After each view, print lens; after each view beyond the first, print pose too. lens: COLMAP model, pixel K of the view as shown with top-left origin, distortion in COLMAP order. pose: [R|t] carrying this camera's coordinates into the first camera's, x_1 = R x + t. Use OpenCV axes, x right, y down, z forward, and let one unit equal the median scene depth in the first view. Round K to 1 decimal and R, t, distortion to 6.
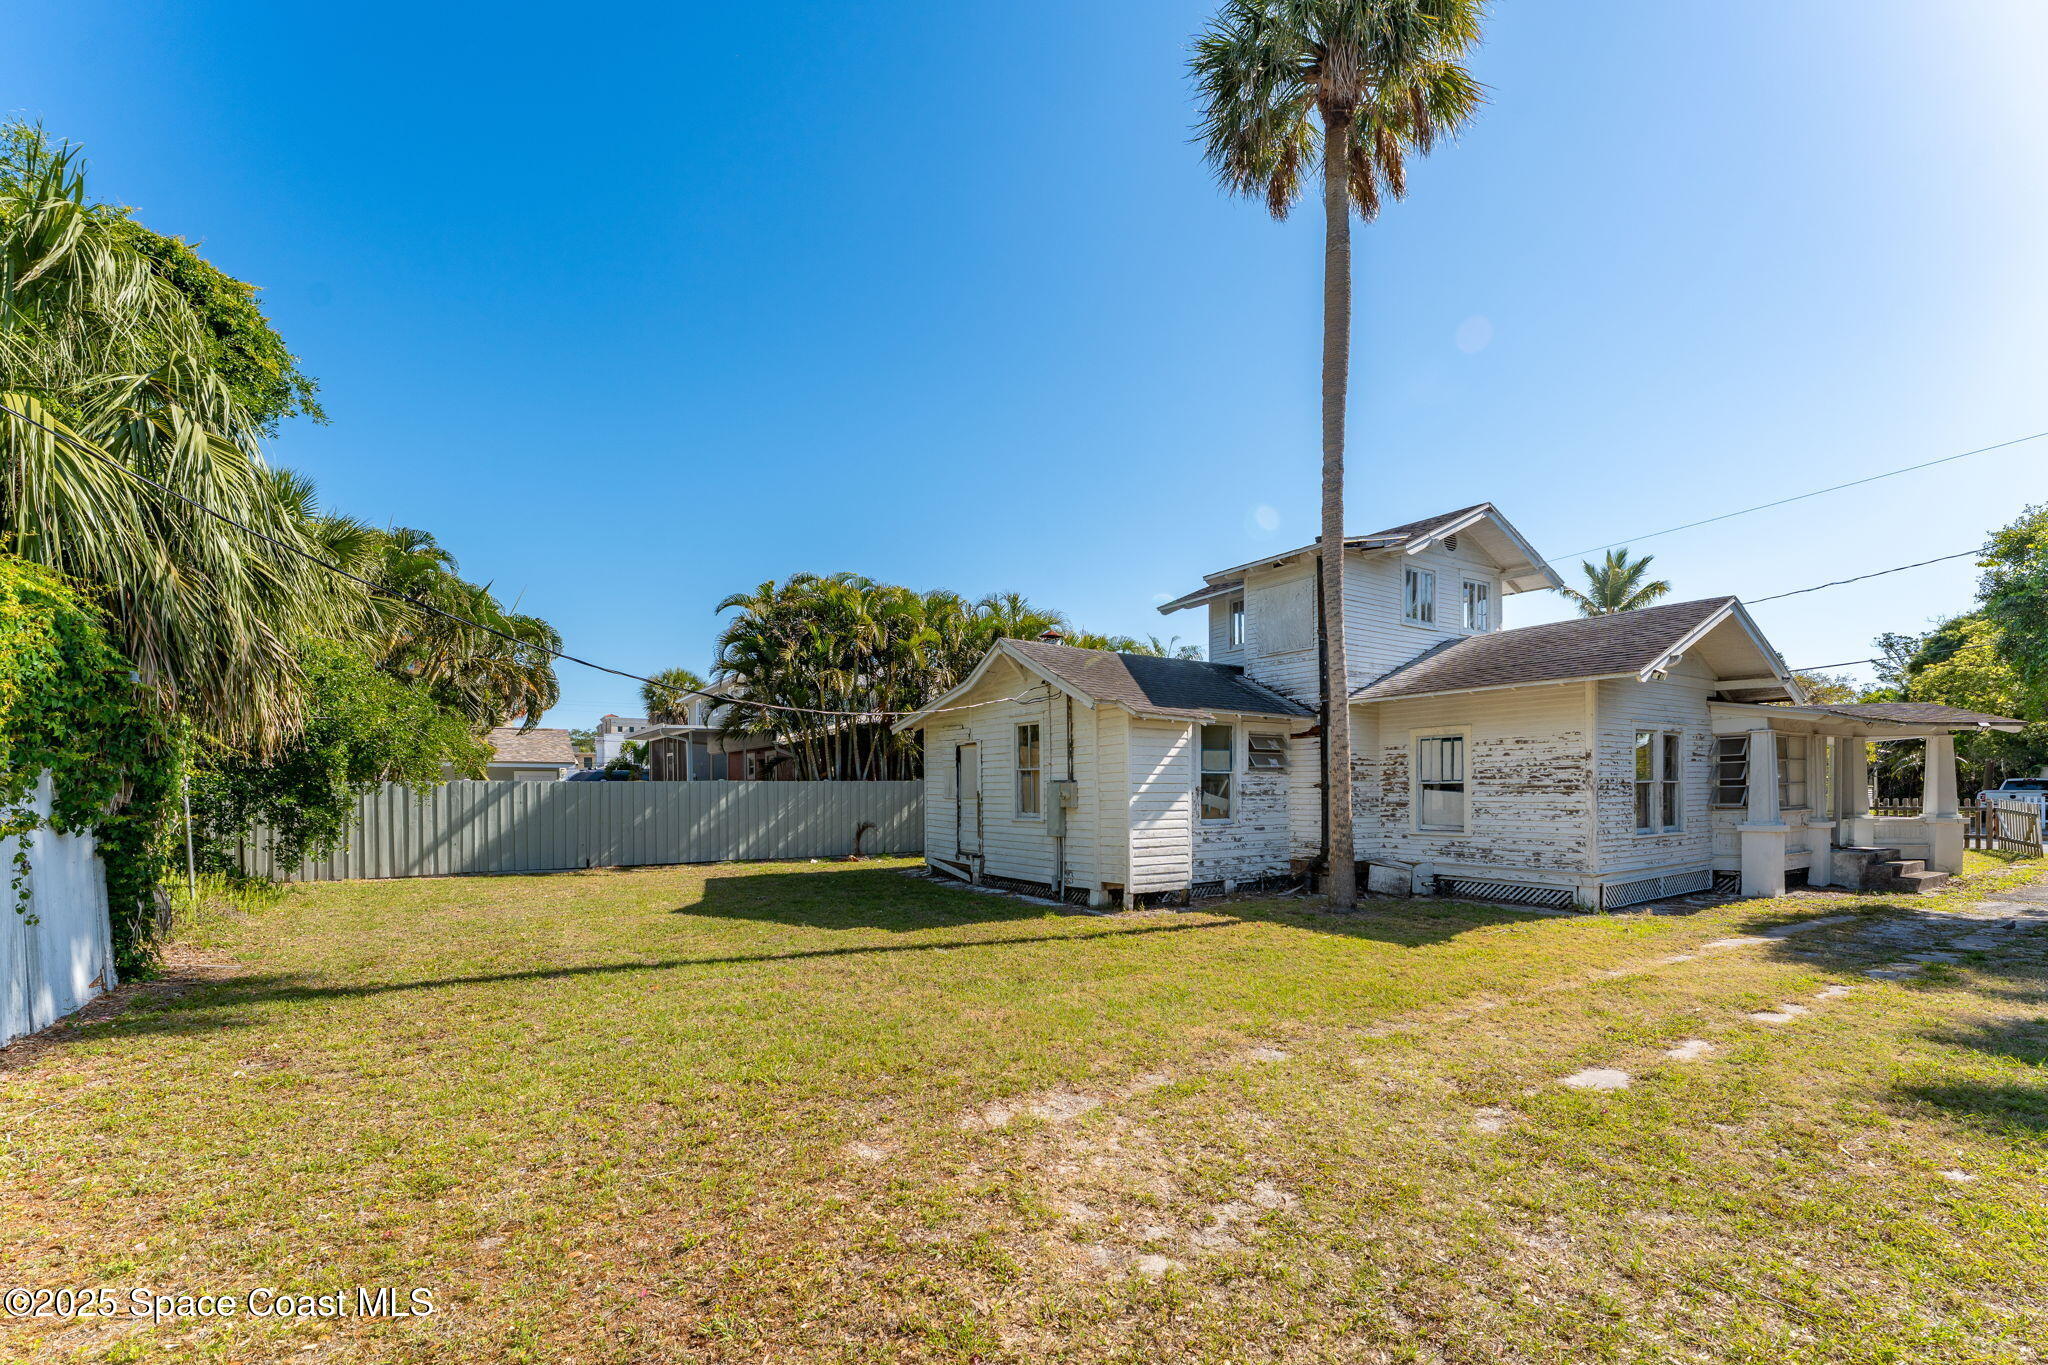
lens RADIAL K [[929.8, 0, 948.1], [0, 929.8, 682.1], [0, 0, 1]] dist [-0.000091, -0.000064]
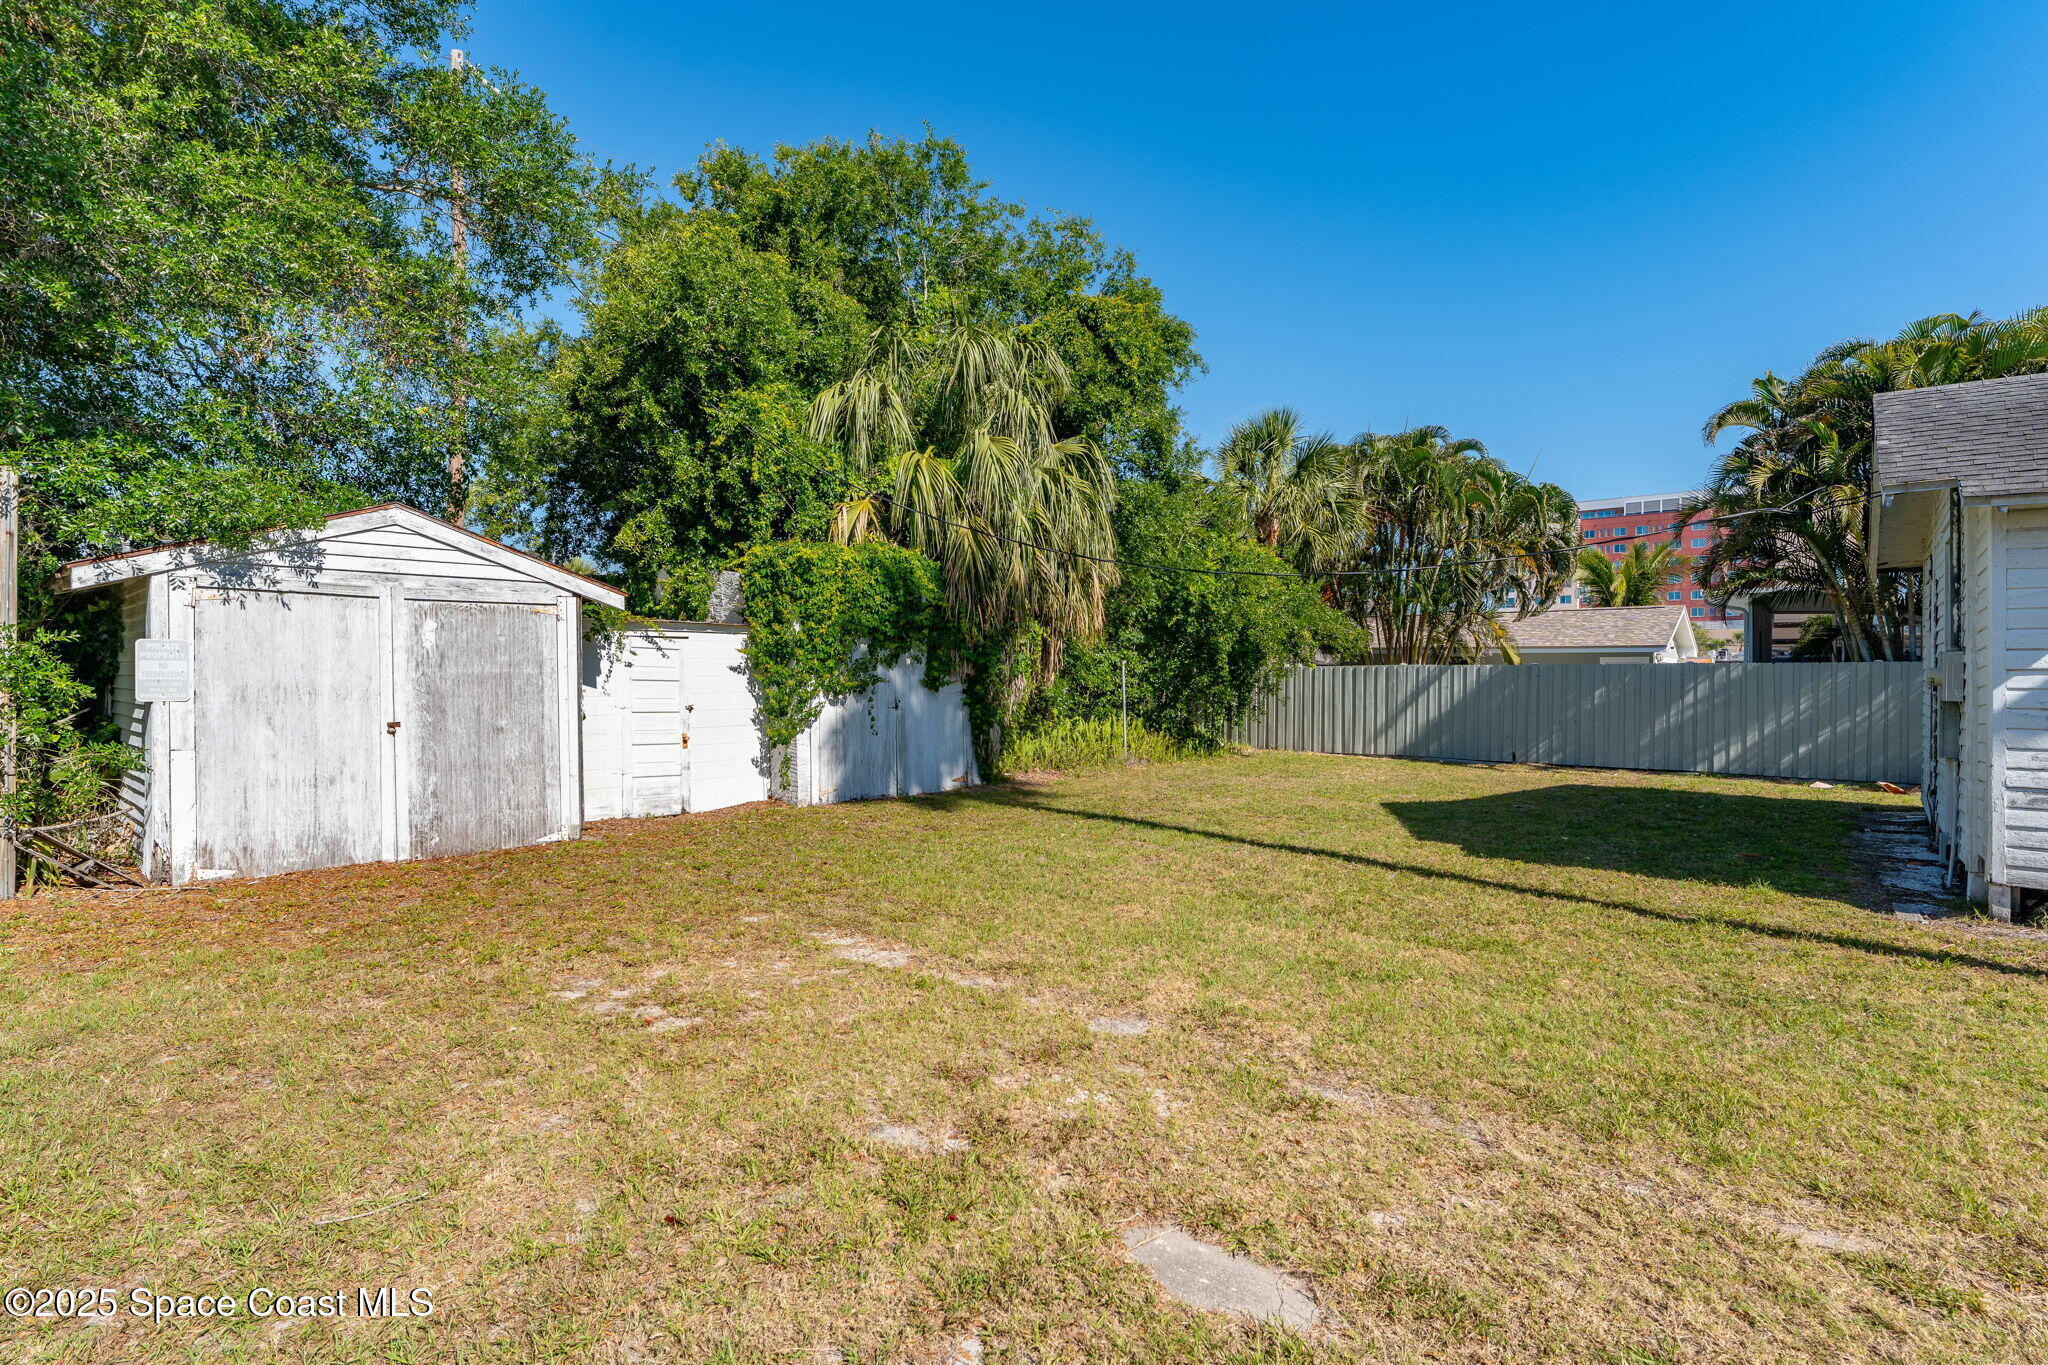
lens RADIAL K [[929.8, 0, 948.1], [0, 929.8, 682.1], [0, 0, 1]] dist [-0.000091, -0.000064]
pose [[0.246965, 0.001923, -0.969022, 0.370276], [0.103520, 0.994223, 0.028356, 0.040886], [0.963479, -0.107316, 0.245339, 0.270742]]
